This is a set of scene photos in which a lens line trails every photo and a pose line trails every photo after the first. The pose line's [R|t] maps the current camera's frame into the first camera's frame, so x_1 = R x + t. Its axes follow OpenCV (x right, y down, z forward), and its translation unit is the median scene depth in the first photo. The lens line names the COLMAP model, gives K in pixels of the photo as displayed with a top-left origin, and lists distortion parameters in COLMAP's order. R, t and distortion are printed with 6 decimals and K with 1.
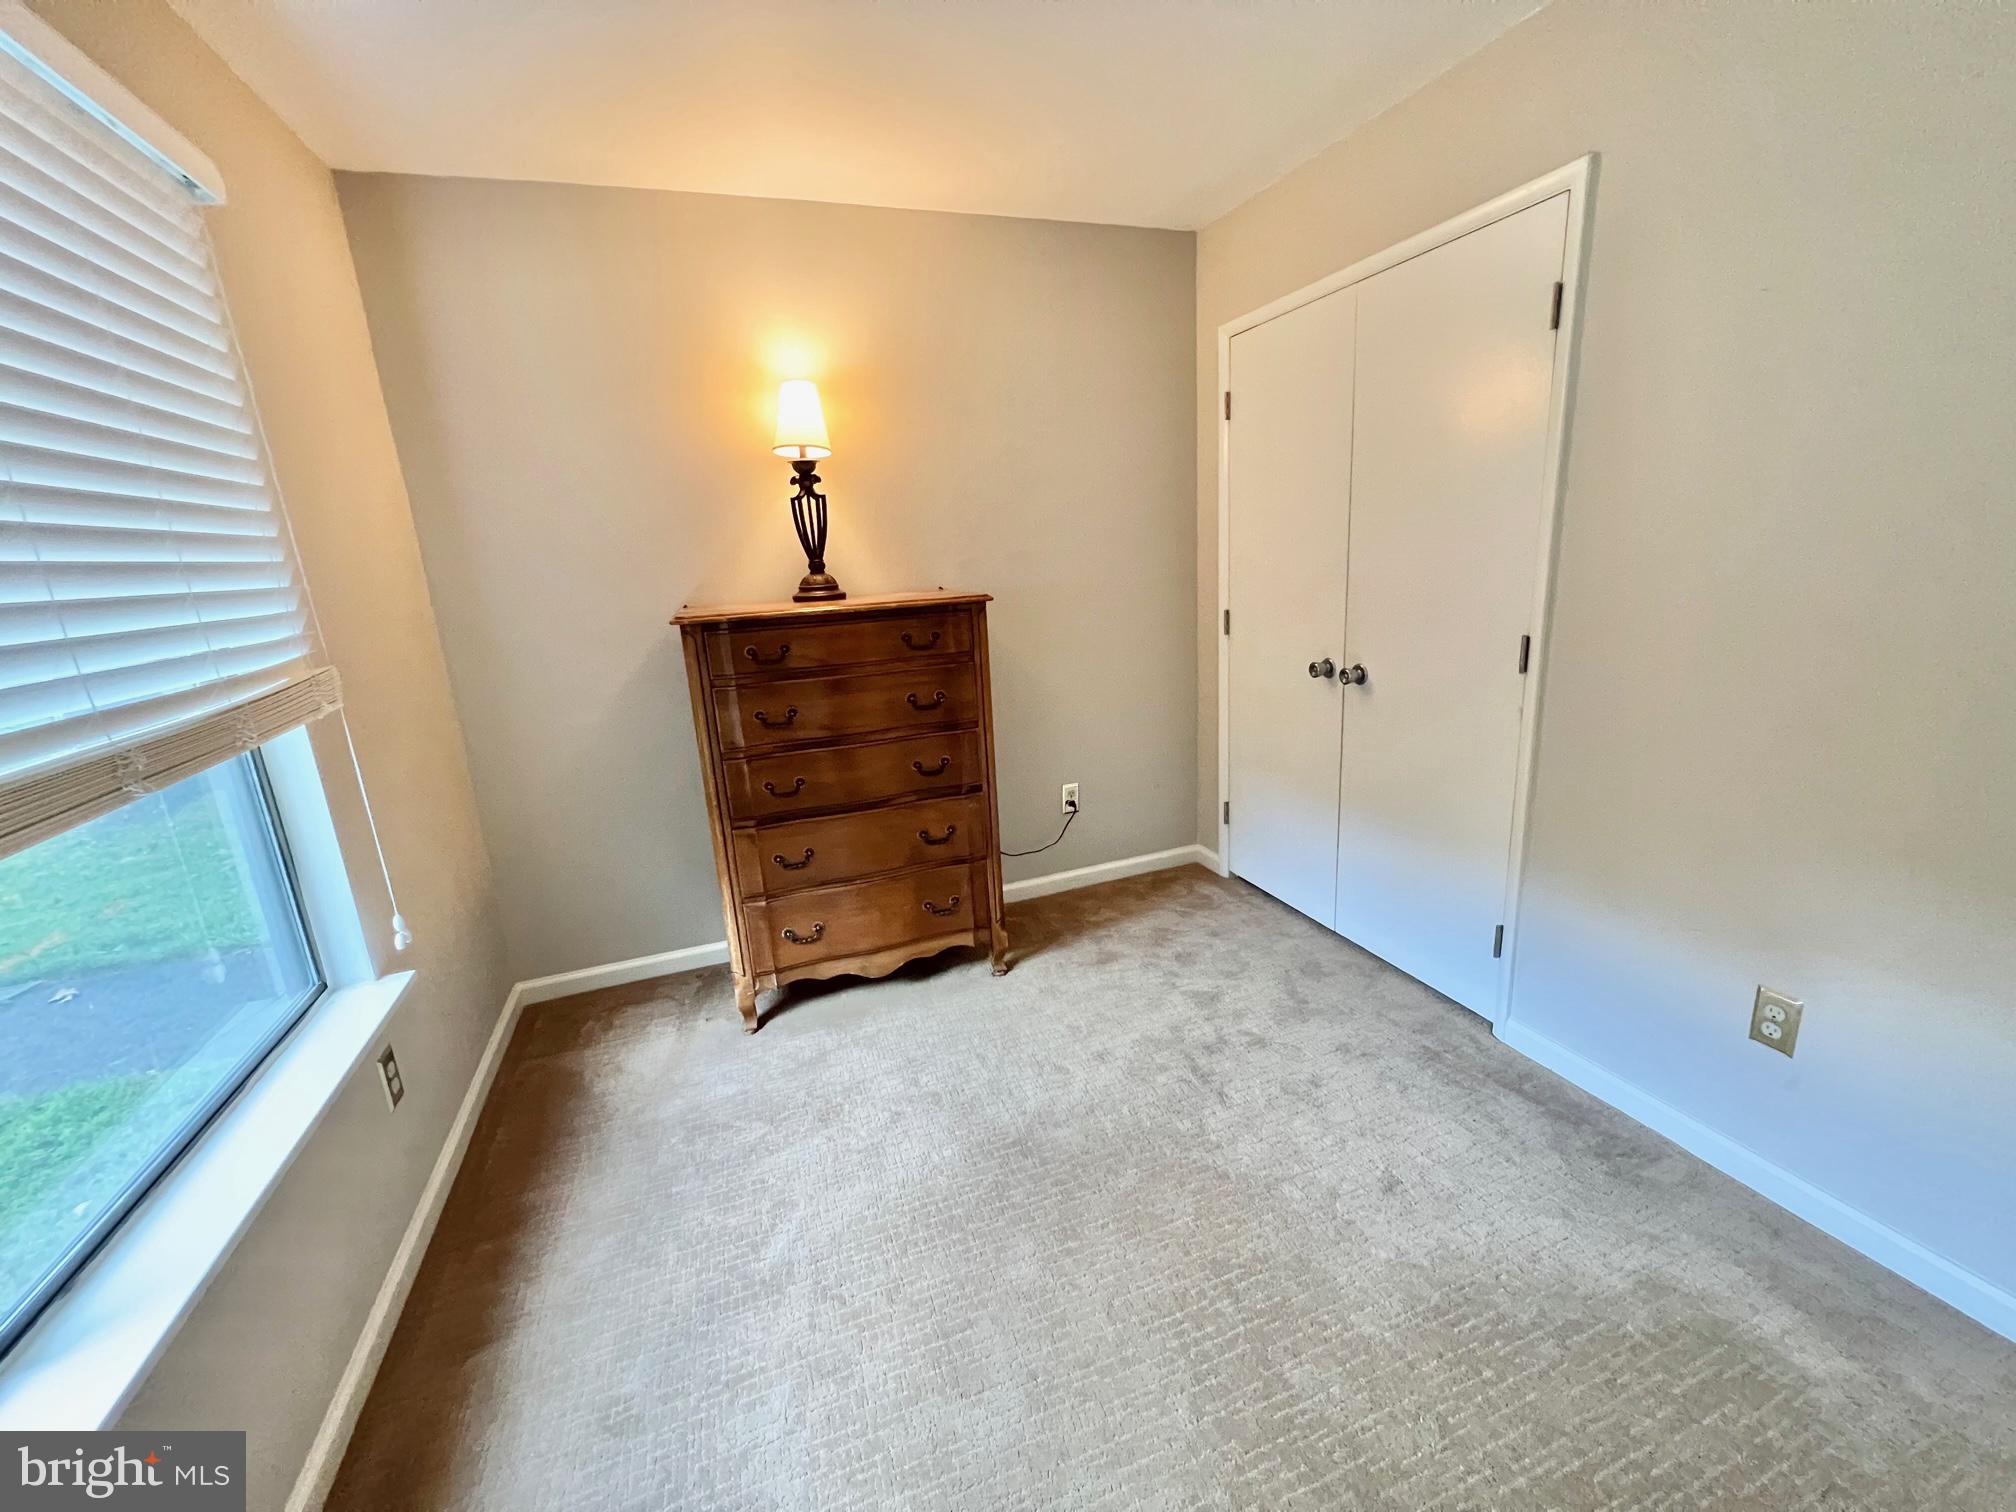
lens RADIAL K [[804.2, 0, 1008.0], [0, 804.2, 756.0], [0, 0, 1]] dist [0.002199, -0.000066]
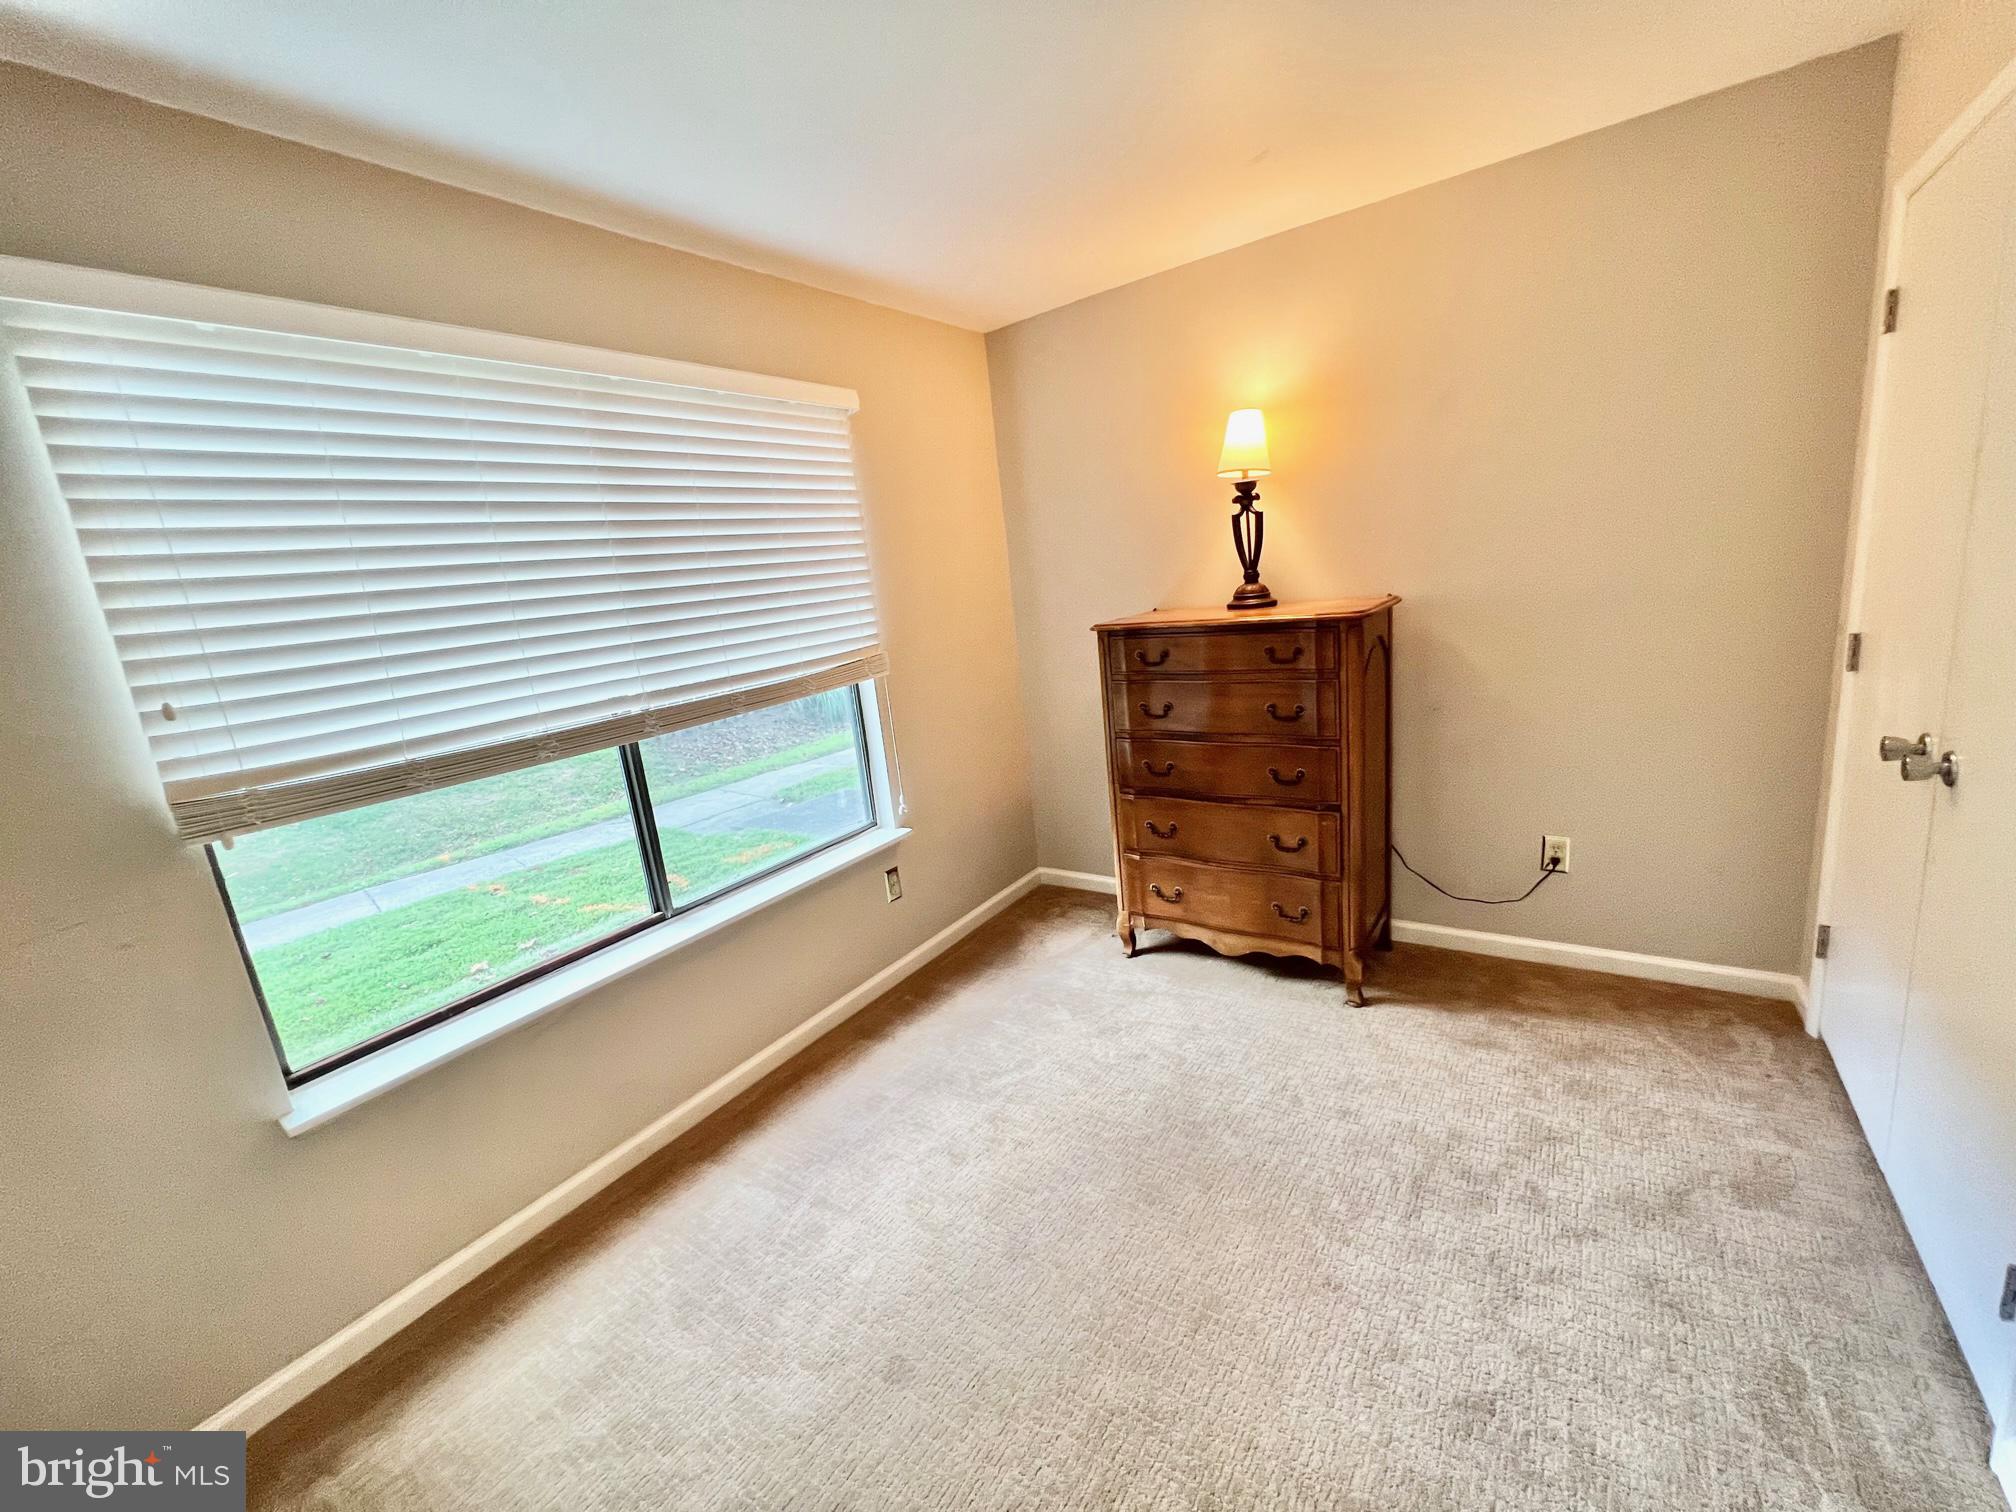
lens RADIAL K [[810.6, 0, 1008.0], [0, 810.6, 756.0], [0, 0, 1]] dist [-0.000795, 0.000102]
pose [[0.578299, 0.180791, -0.795541, 0.507605], [-0.136236, 0.982845, 0.124324, -0.090913], [0.804370, 0.036485, 0.593008, 0.094135]]
